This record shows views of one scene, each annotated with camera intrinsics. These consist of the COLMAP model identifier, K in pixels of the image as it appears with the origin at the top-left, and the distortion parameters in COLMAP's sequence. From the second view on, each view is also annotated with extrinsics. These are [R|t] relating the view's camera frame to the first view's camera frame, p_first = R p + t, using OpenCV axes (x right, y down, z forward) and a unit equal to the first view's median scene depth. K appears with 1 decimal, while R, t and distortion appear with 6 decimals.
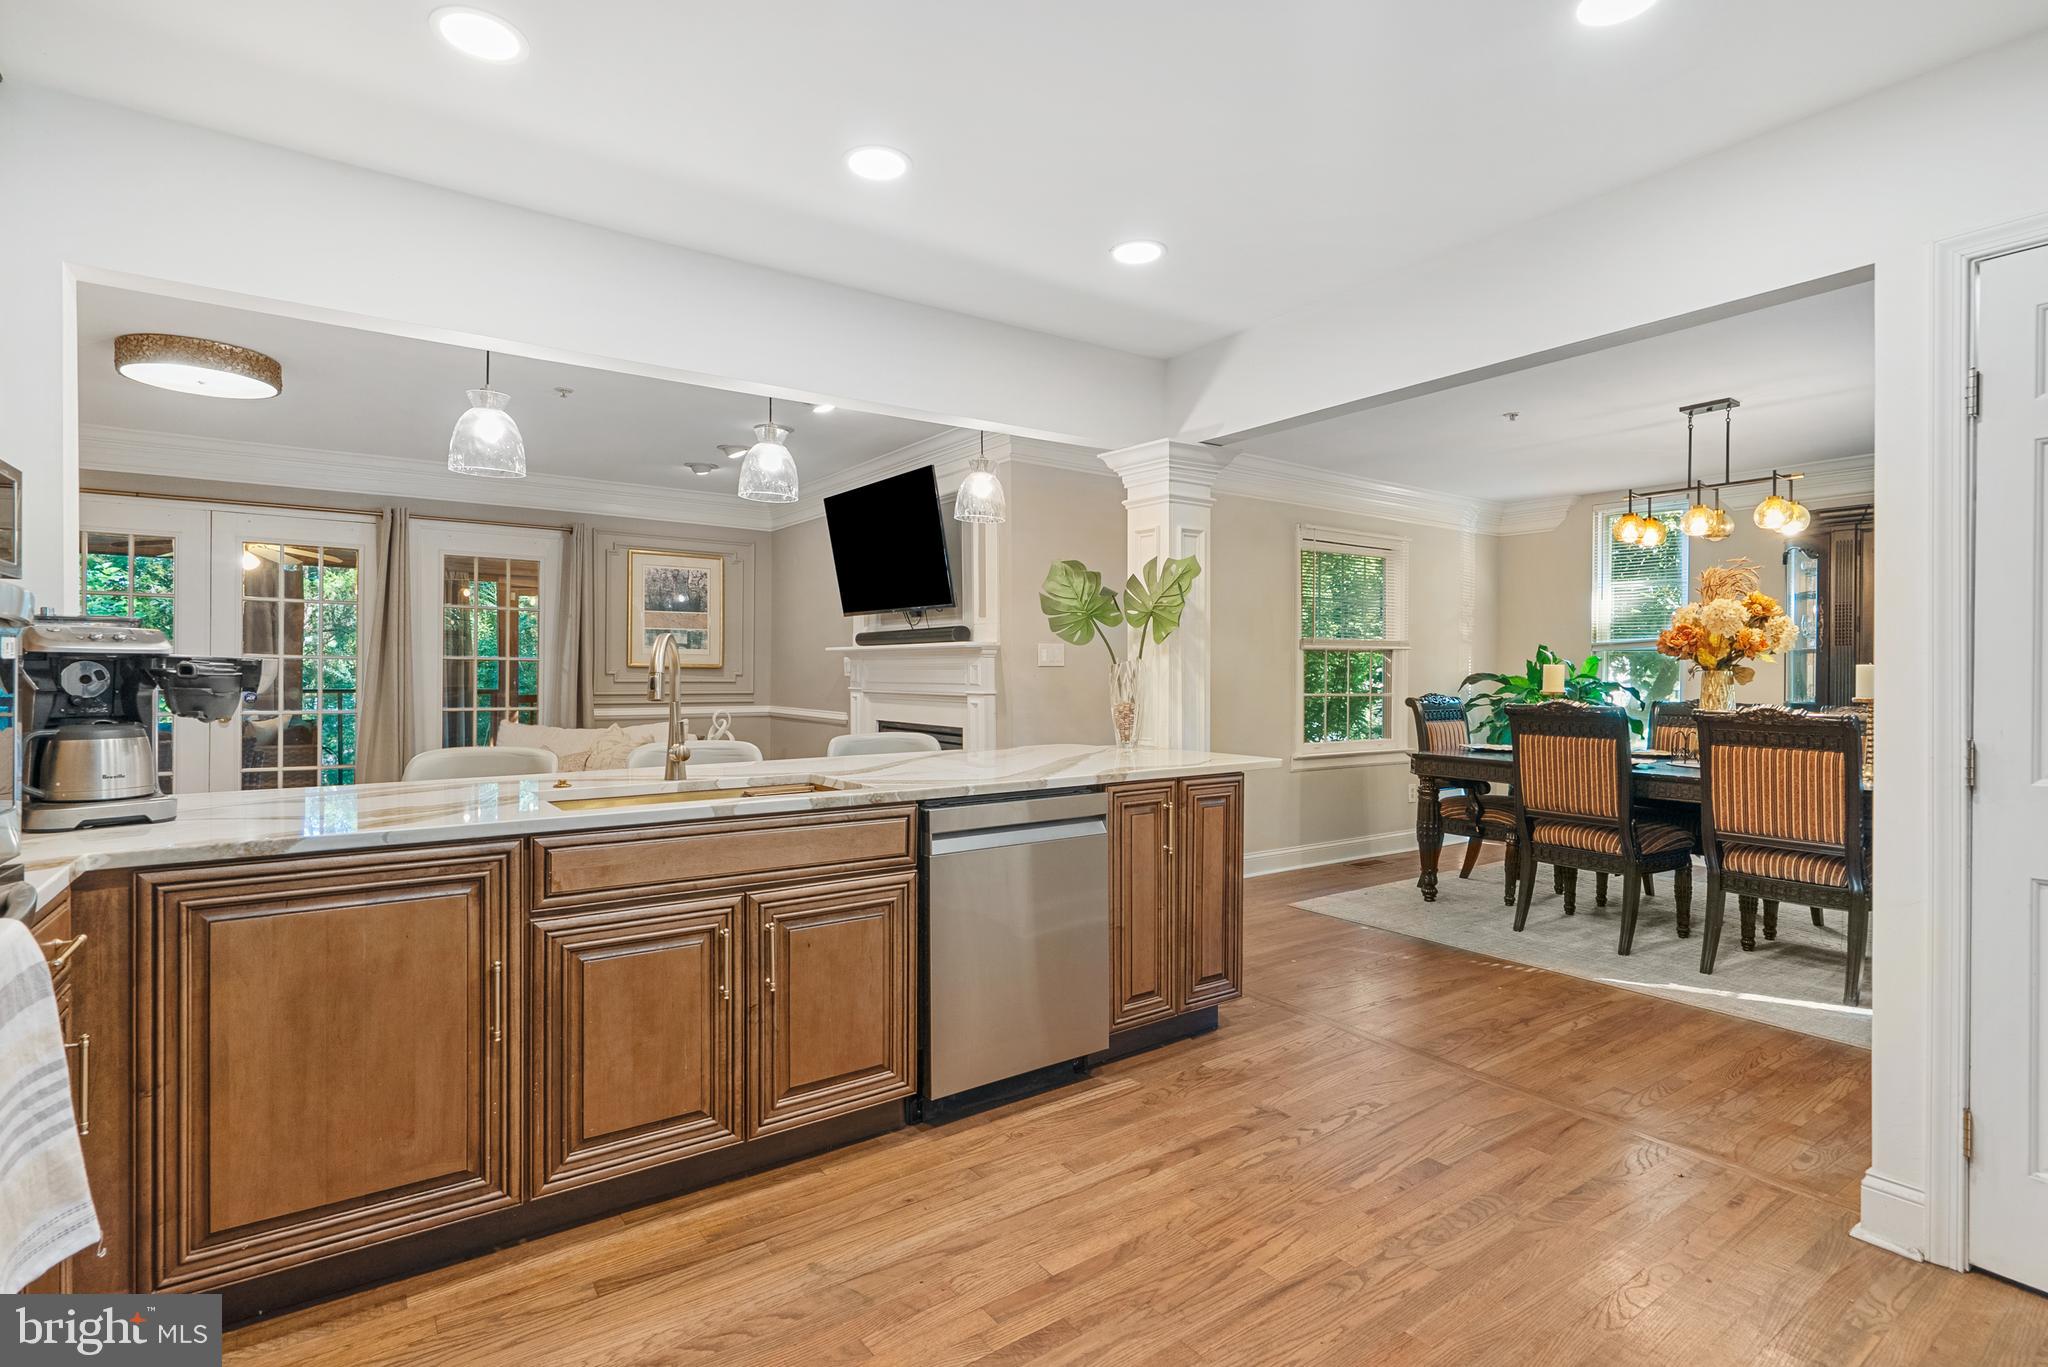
lens RADIAL K [[988.6, 0, 1010.2], [0, 988.6, 677.1], [0, 0, 1]] dist [-0.004085, 0.001856]
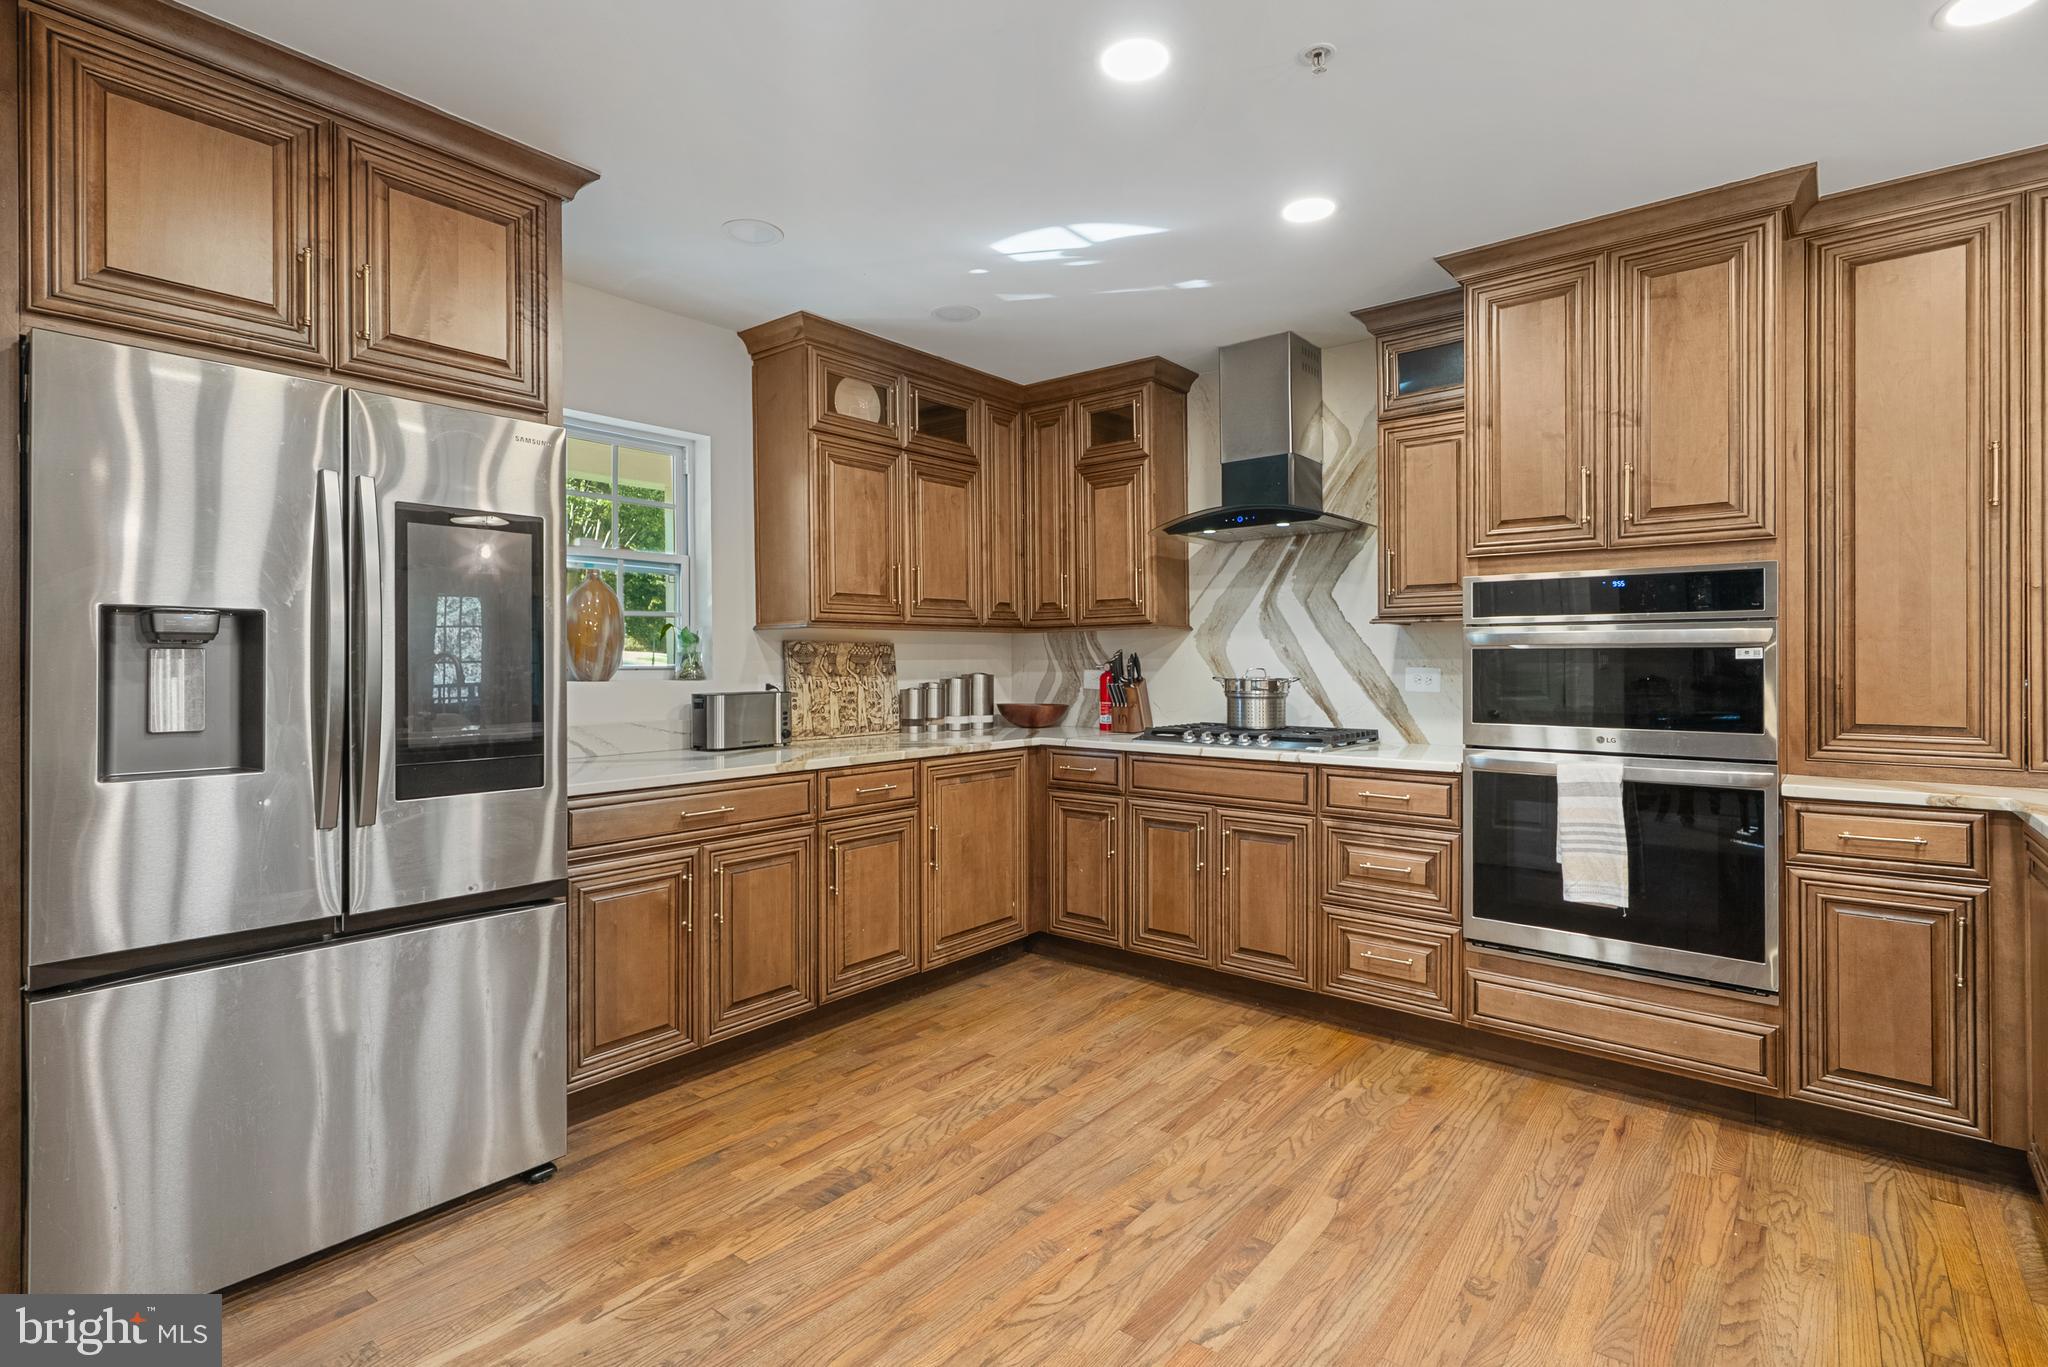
lens RADIAL K [[988.6, 0, 1021.3], [0, 988.6, 659.8], [0, 0, 1]] dist [-0.004085, 0.001856]
pose [[-0.958386, -0.001866, -0.285469, 0.518241], [-0.000262, 0.999984, -0.005659, -0.002970], [0.285475, -0.005348, -0.958371, 1.322685]]
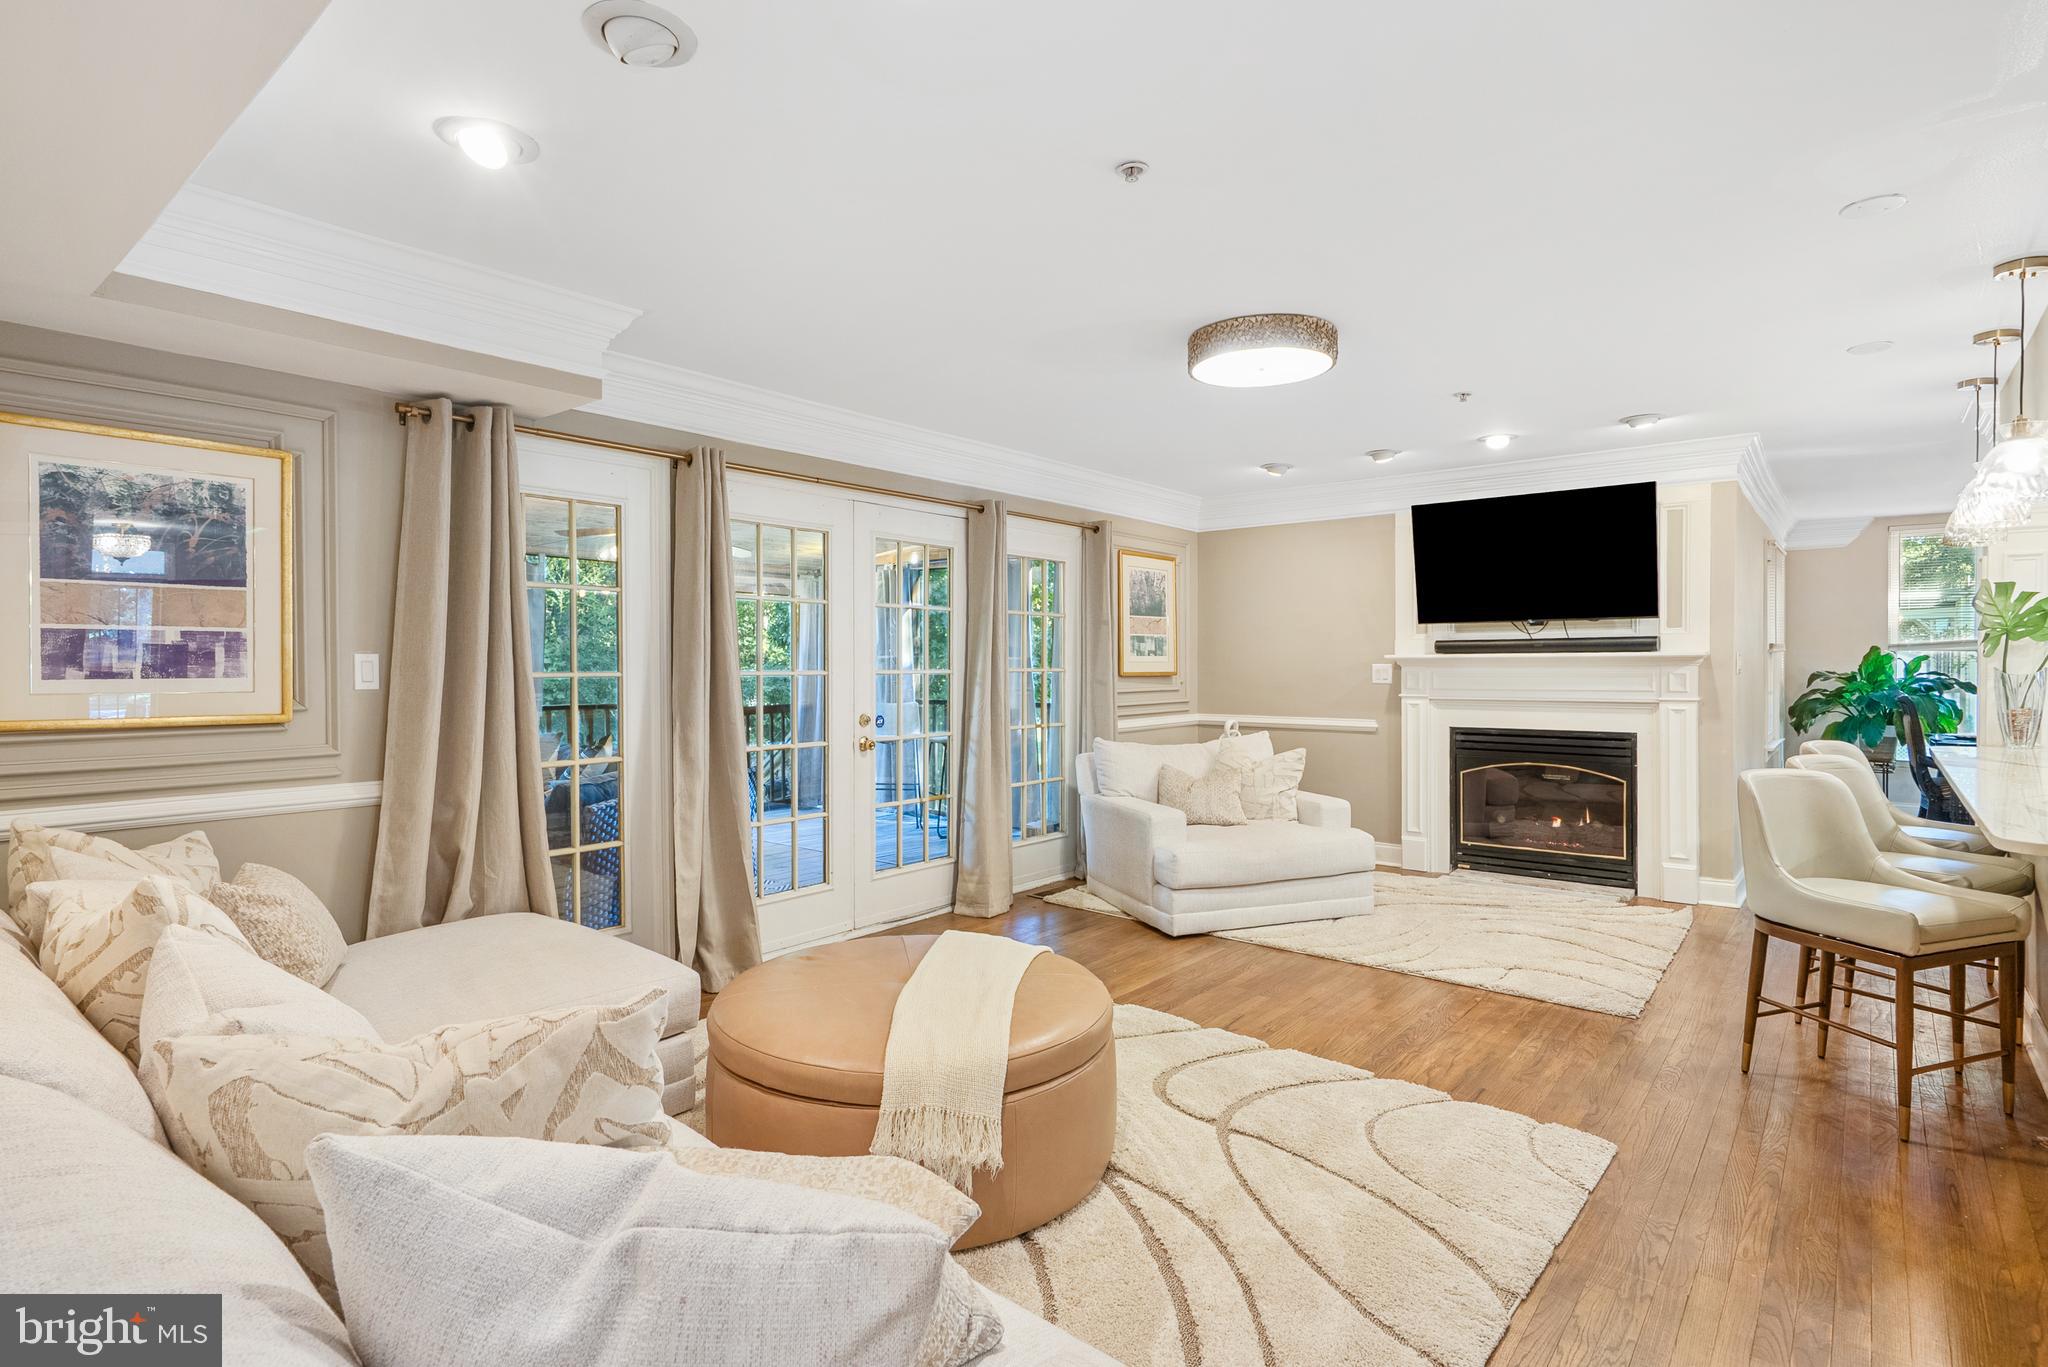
lens RADIAL K [[988.6, 0, 1039.9], [0, 988.6, 678.9], [0, 0, 1]] dist [-0.004085, 0.001856]
pose [[0.962552, -0.015067, 0.270679, -2.120176], [0.012187, 0.999850, 0.012318, -0.060113], [-0.270824, -0.008558, 0.962591, 0.317474]]
